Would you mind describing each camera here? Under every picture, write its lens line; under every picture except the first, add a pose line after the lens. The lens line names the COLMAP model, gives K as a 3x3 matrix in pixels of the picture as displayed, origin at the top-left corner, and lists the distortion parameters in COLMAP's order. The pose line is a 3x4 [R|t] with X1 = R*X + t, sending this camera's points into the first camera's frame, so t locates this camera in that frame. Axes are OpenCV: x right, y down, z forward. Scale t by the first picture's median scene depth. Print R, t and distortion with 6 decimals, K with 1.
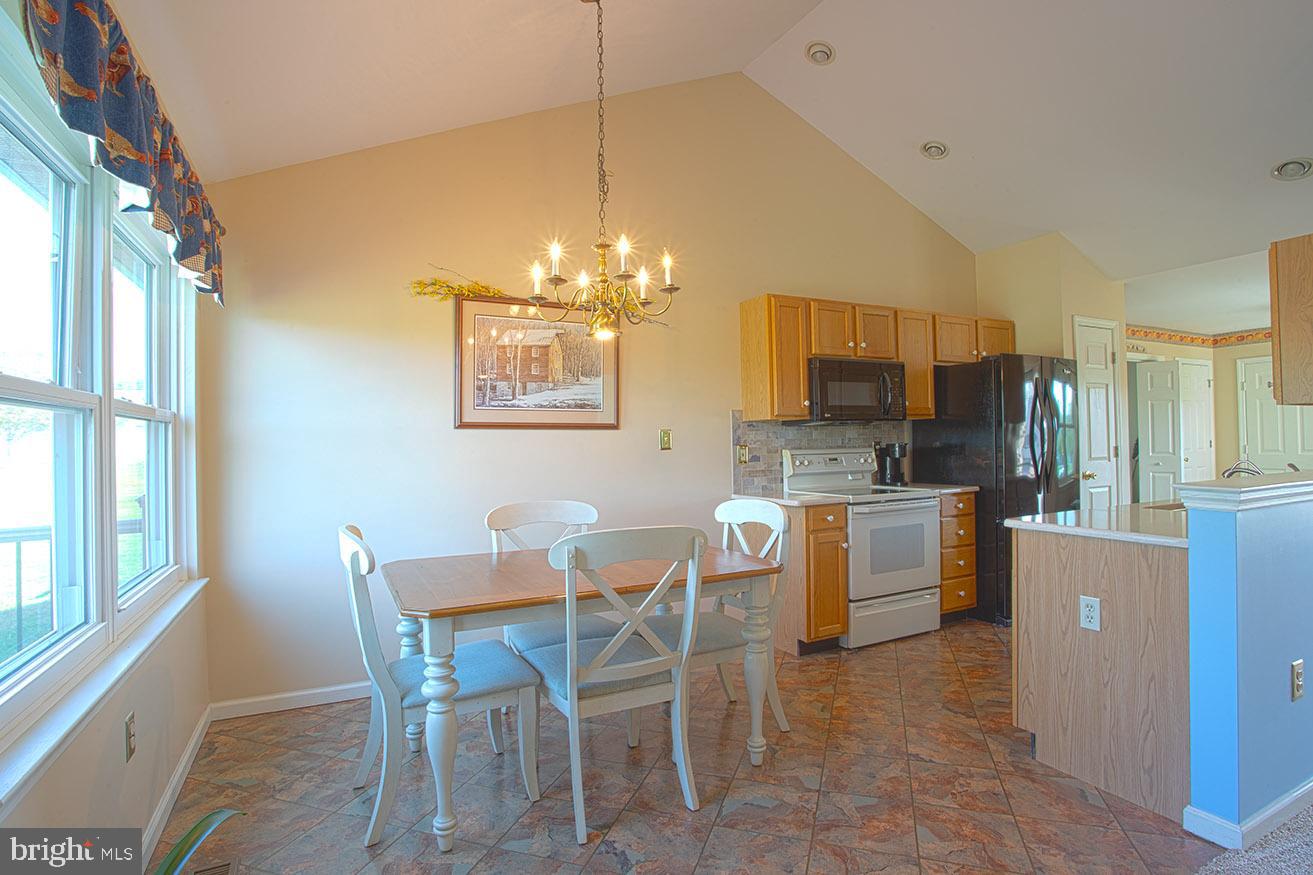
lens RADIAL K [[665.4, 0, 656.5], [0, 665.4, 437.5], [0, 0, 1]] dist [-0.081360, 0.037850]
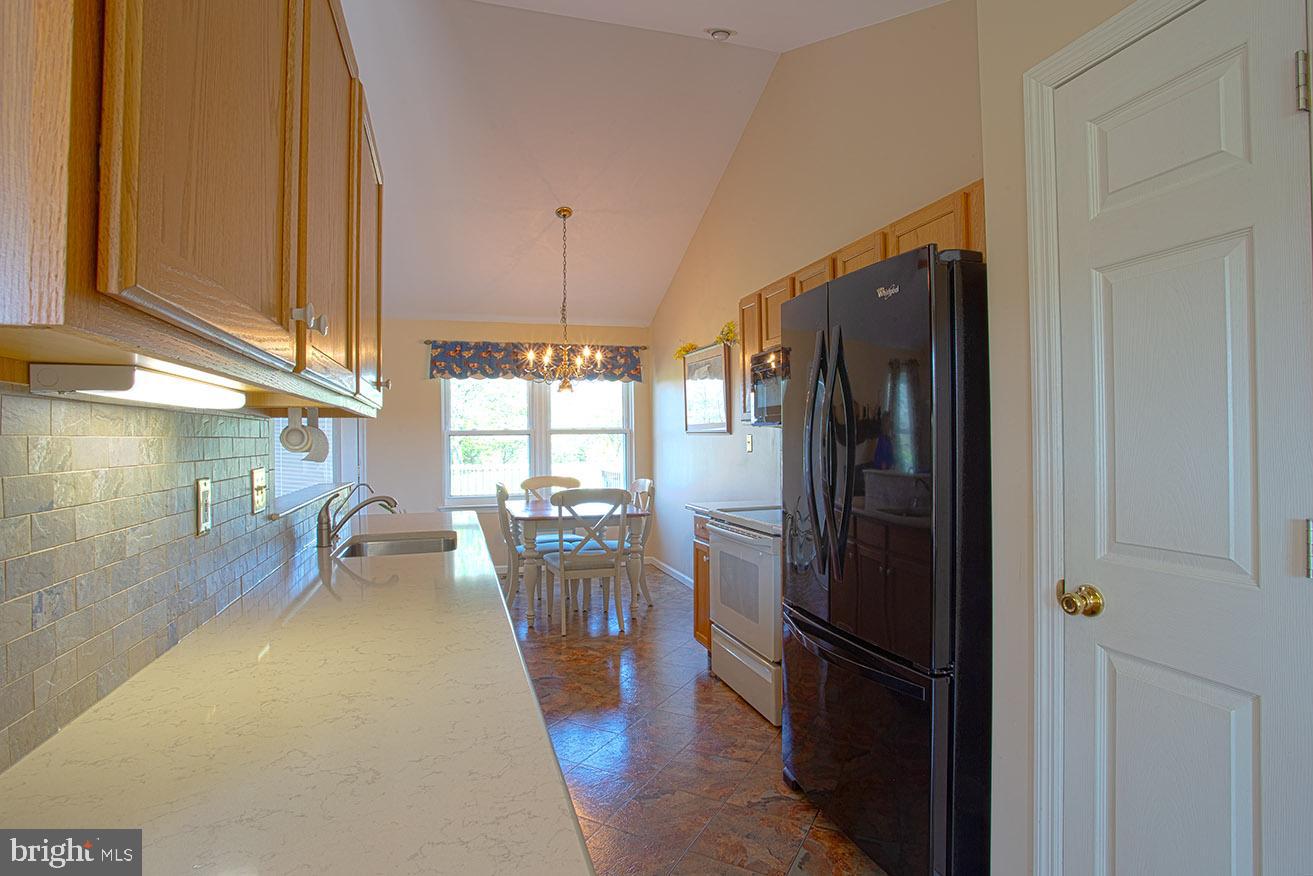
lens RADIAL K [[665.4, 0, 656.5], [0, 665.4, 438.0], [0, 0, 1]] dist [-0.081360, 0.037850]
pose [[-0.179477, 0.007861, -0.983731, 1.115468], [0.021345, 0.999764, 0.004095, -0.009288], [0.983531, -0.020262, -0.179602, 1.002810]]
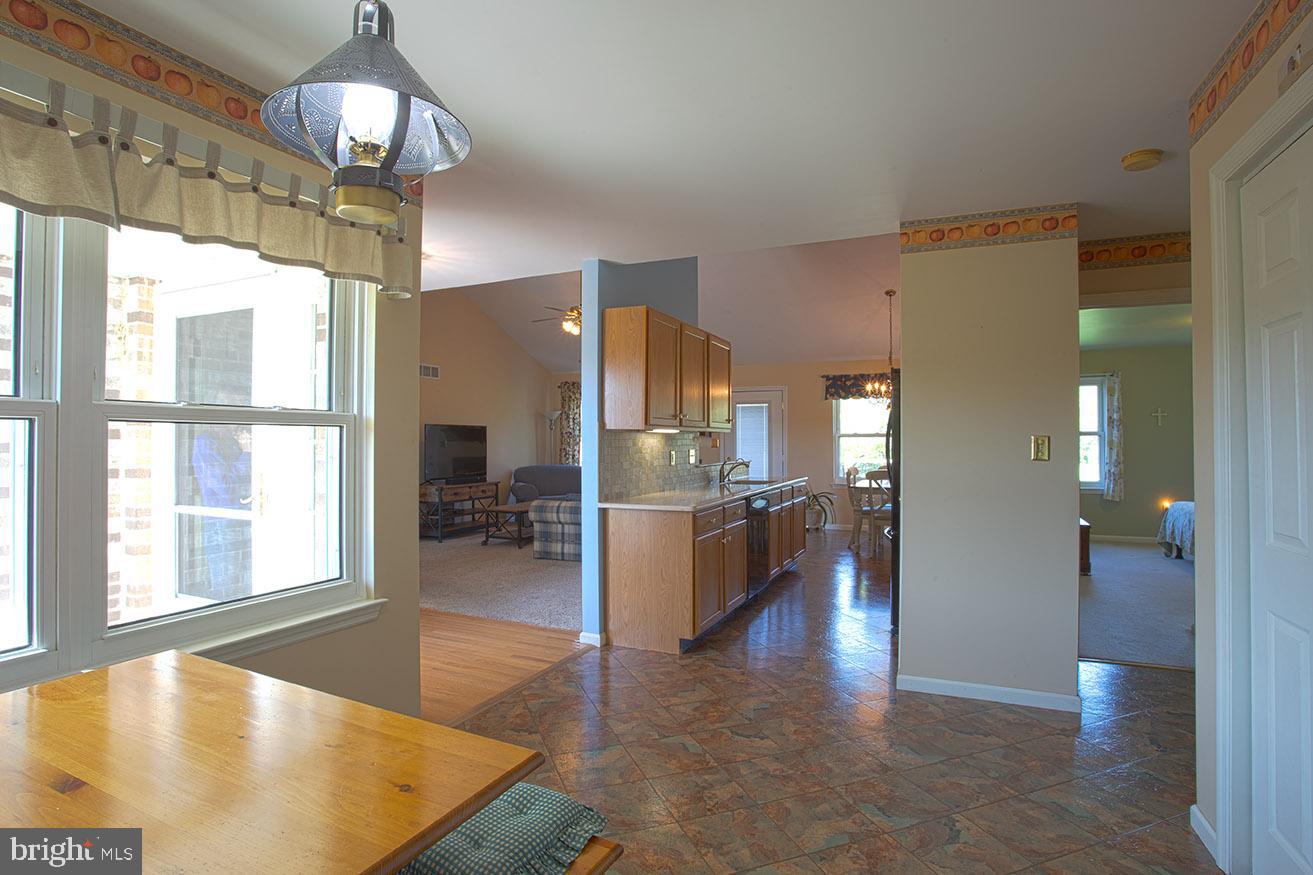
lens RADIAL K [[654.9, 0, 659.0], [0, 654.9, 440.9], [0, 0, 1]] dist [-0.080753, 0.033901]
pose [[-0.782907, 0.009509, -0.622066, 1.601356], [0.015475, 0.999871, -0.004192, -0.005831], [0.621946, -0.012908, -0.782954, 1.640688]]
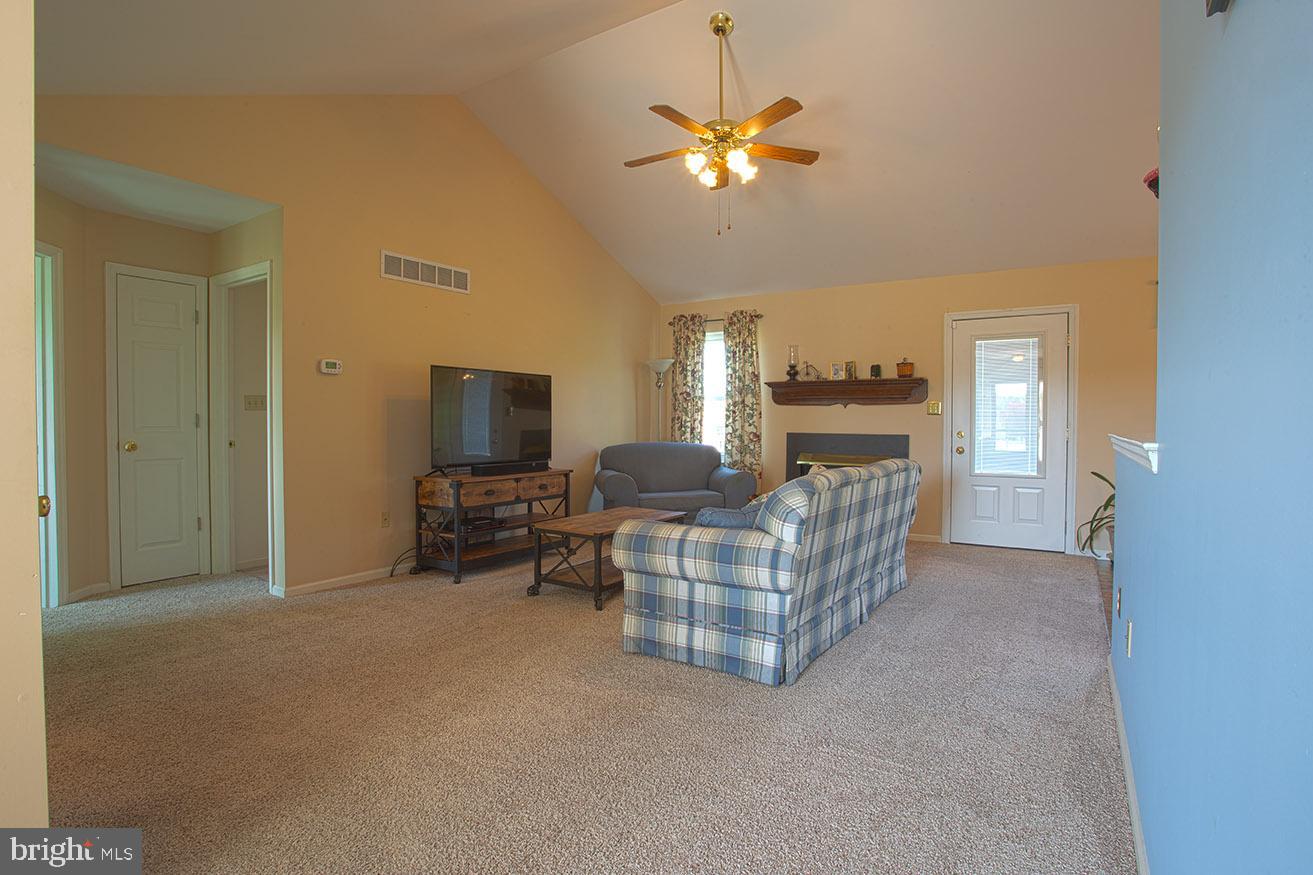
lens RADIAL K [[654.9, 0, 659.0], [0, 654.9, 440.9], [0, 0, 1]] dist [-0.080753, 0.033901]
pose [[-0.870467, 0.021154, -0.491773, 1.141586], [0.010791, 0.999656, 0.023899, 0.027786], [0.492109, 0.015496, -0.870395, 0.792178]]
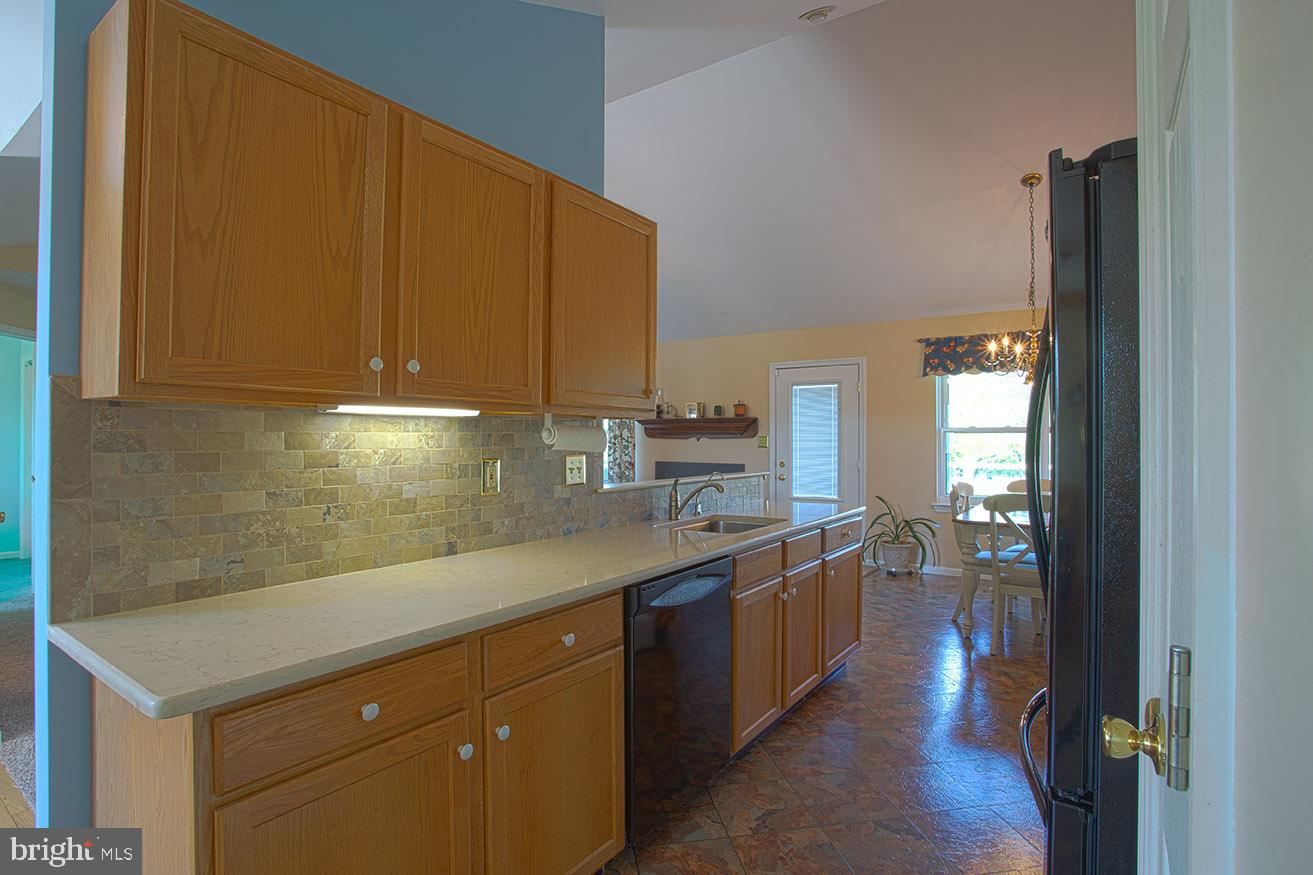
lens RADIAL K [[654.9, 0, 659.0], [0, 654.9, 440.9], [0, 0, 1]] dist [-0.080753, 0.033901]
pose [[-0.880695, 0.008619, -0.473605, 0.972101], [0.011837, 0.999923, -0.003815, -0.003561], [0.473536, -0.008966, -0.880729, 1.240157]]
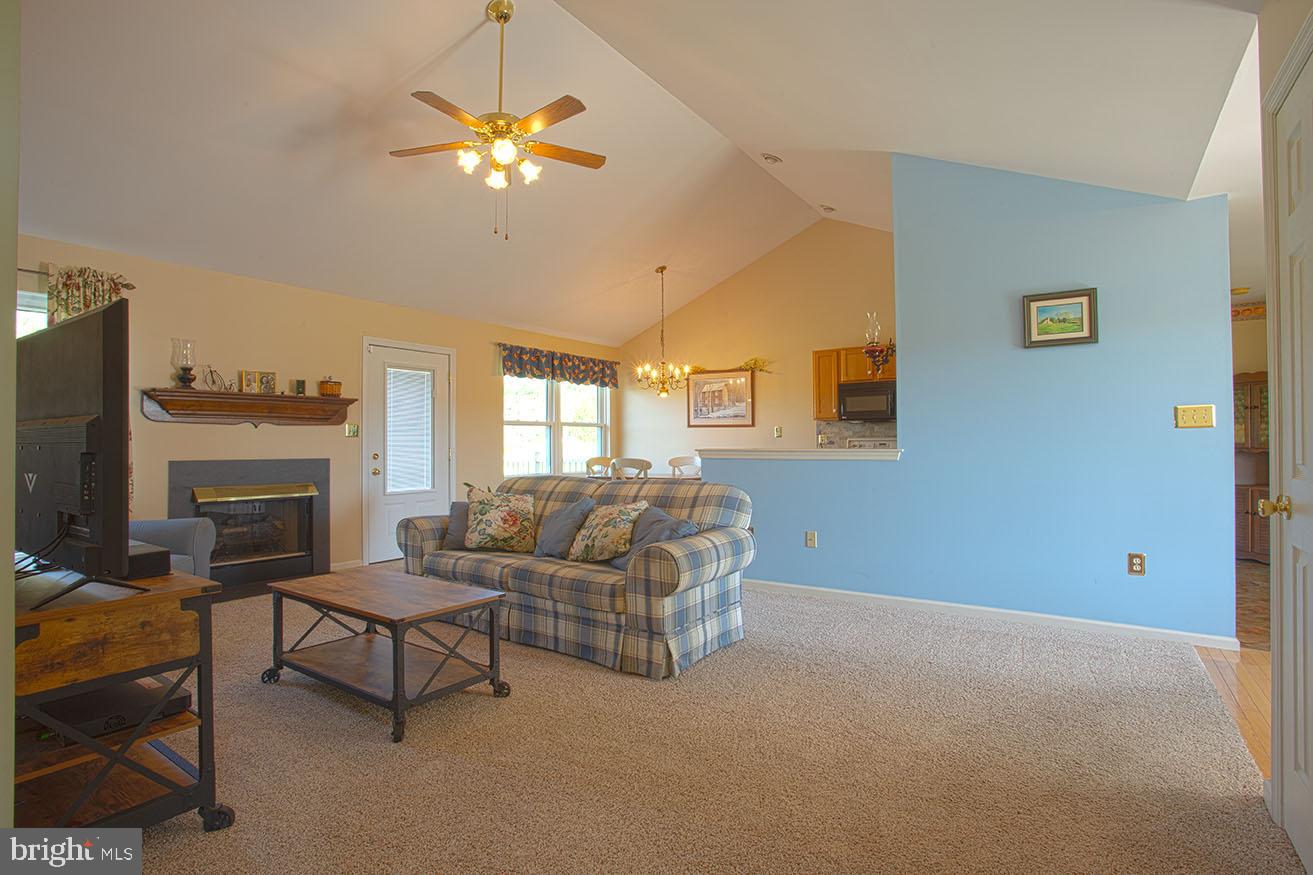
lens RADIAL K [[654.9, 0, 659.0], [0, 654.9, 440.9], [0, 0, 1]] dist [-0.080753, 0.033901]
pose [[0.483417, 0.008237, -0.875352, 1.451696], [0.003658, 0.999928, 0.011429, 0.006065], [0.875383, -0.008727, 0.483352, -0.218084]]
